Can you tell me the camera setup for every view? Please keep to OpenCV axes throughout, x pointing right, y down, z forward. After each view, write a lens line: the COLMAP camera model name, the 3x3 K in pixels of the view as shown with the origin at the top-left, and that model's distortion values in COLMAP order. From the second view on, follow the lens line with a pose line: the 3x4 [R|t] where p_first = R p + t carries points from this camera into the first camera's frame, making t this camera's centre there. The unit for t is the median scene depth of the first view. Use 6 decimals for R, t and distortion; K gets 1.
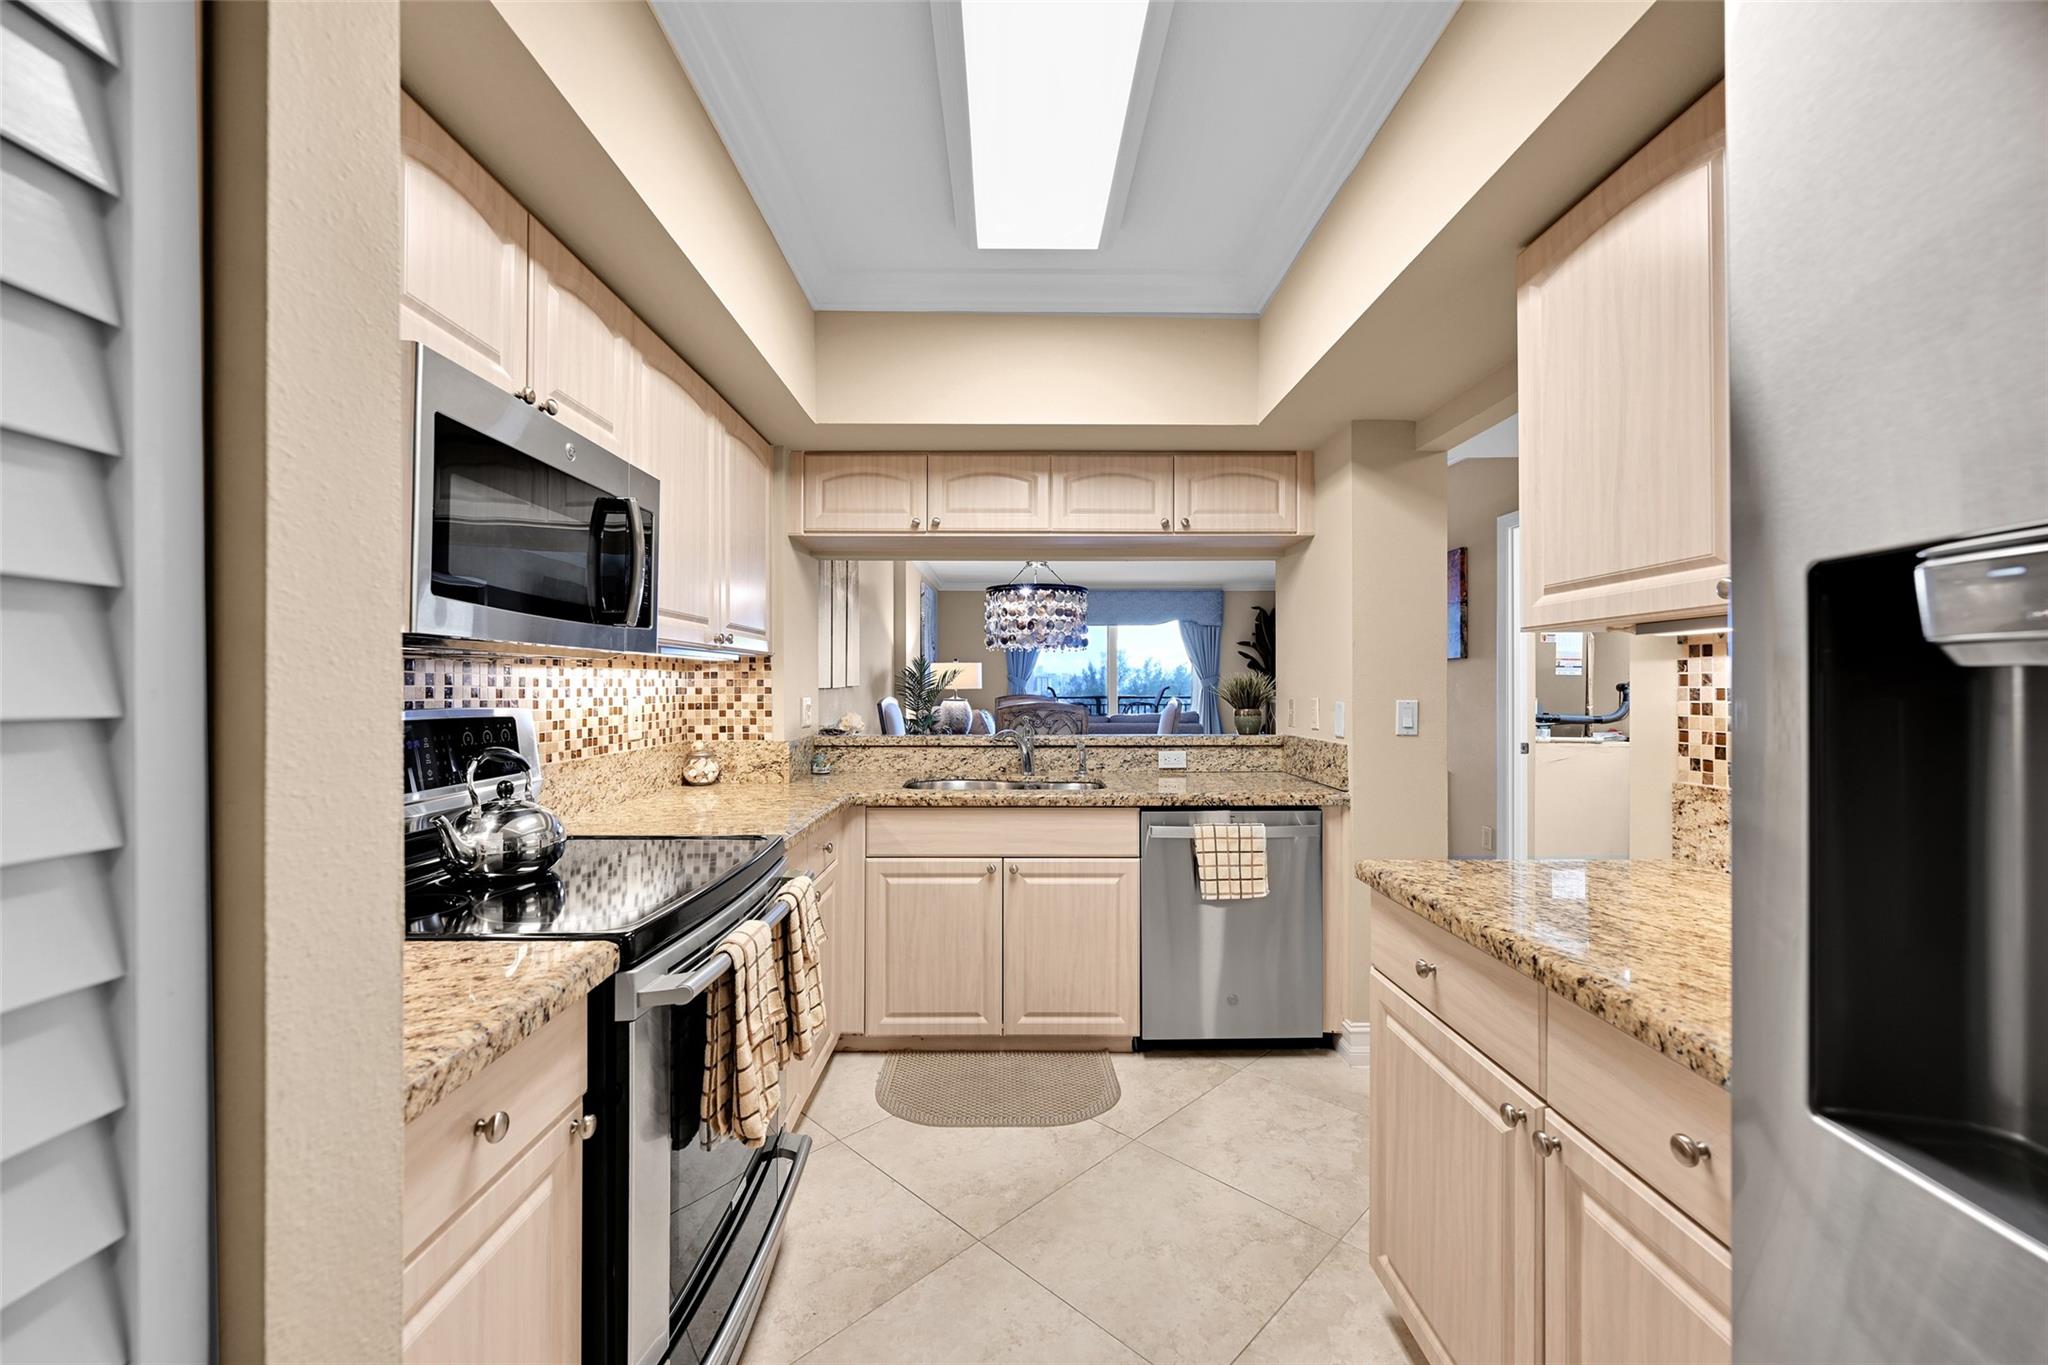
lens RADIAL K [[803.8, 0, 1024.0], [0, 803.8, 682.5], [0, 0, 1]] dist [-0.005679, 0.000369]
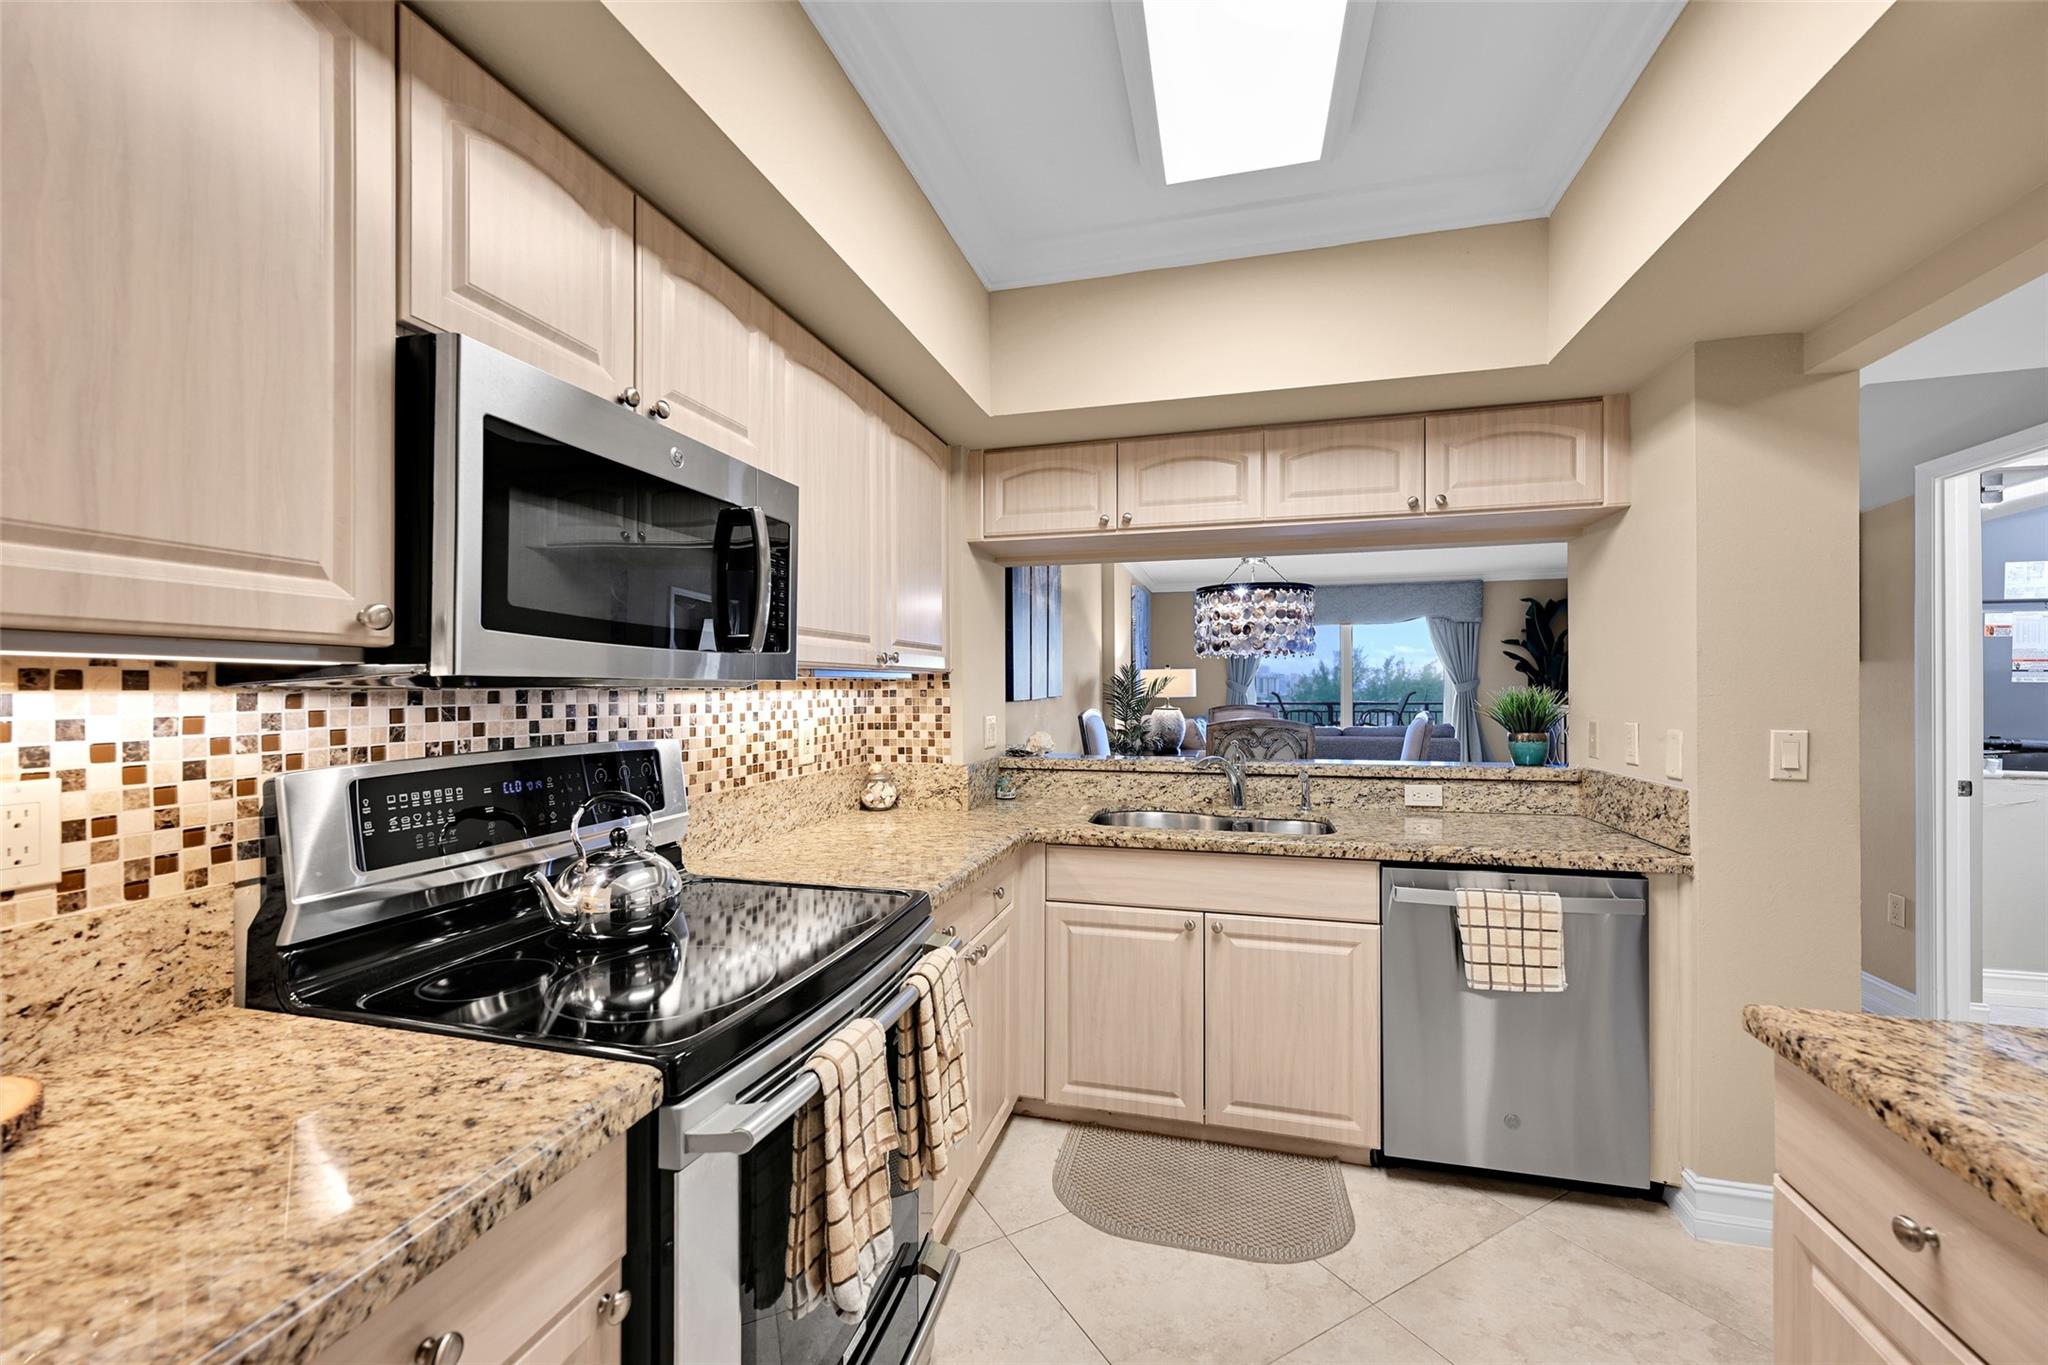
lens RADIAL K [[803.8, 0, 1024.0], [0, 803.8, 682.5], [0, 0, 1]] dist [-0.005679, 0.000369]
pose [[0.962773, -0.003452, -0.270290, 0.020536], [0.003039, 0.999993, -0.001946, -0.021461], [0.270295, 0.001052, 0.962777, 0.143189]]
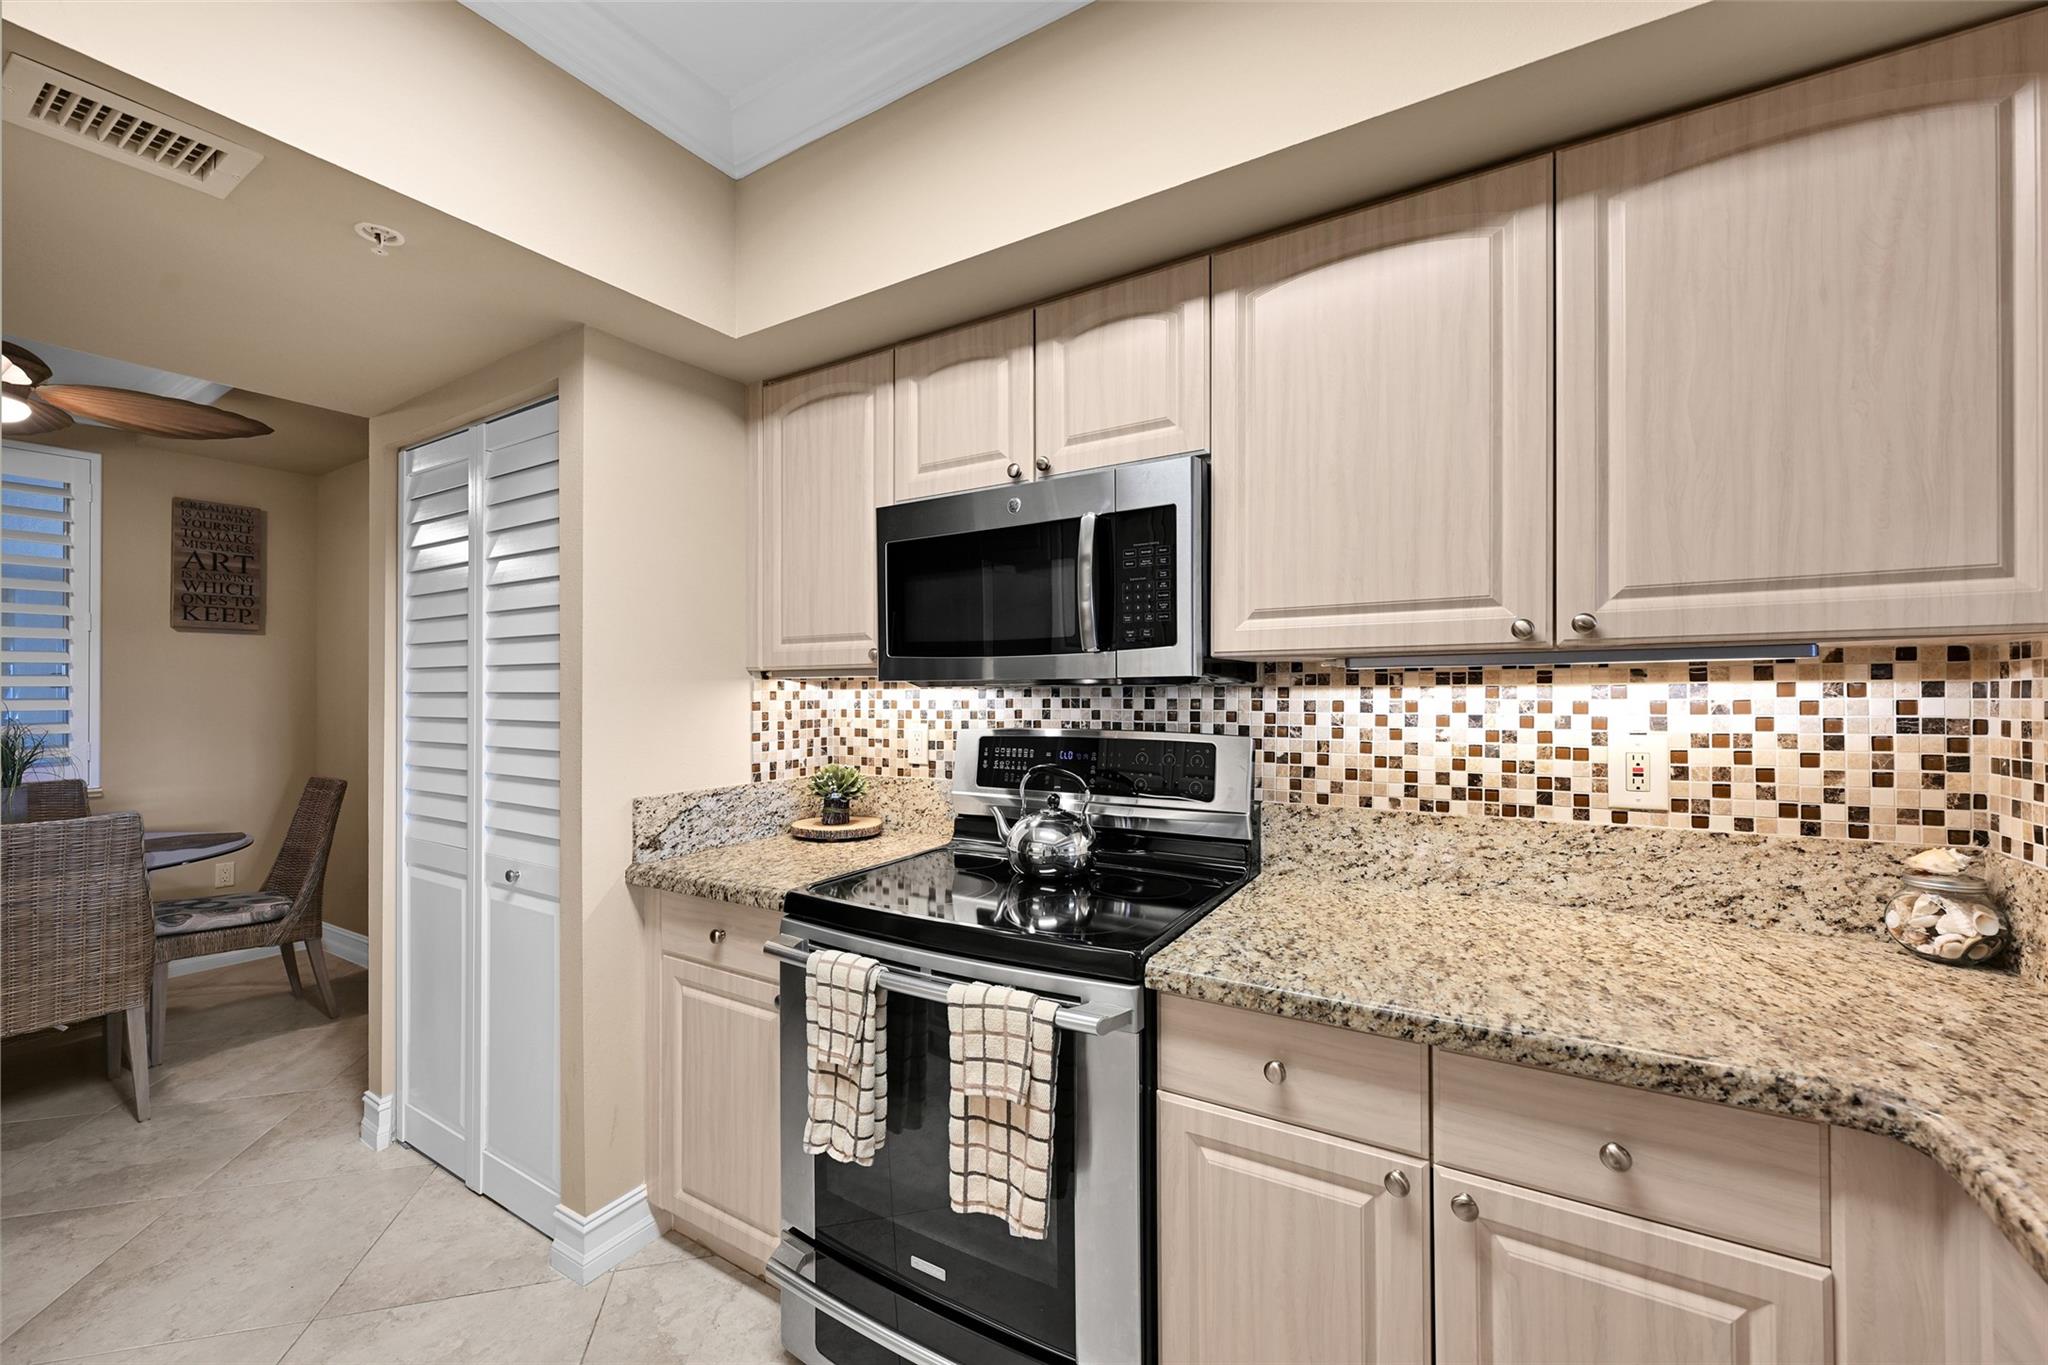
lens RADIAL K [[767.2, 0, 988.5], [0, 767.2, 690.9], [0, 0, 1]] dist [-0.004277, -0.000280]
pose [[-0.527410, 0.005120, -0.849595, 0.197280], [0.012905, 0.999915, -0.001986, -0.015048], [0.849513, -0.012011, -0.527431, 0.844431]]
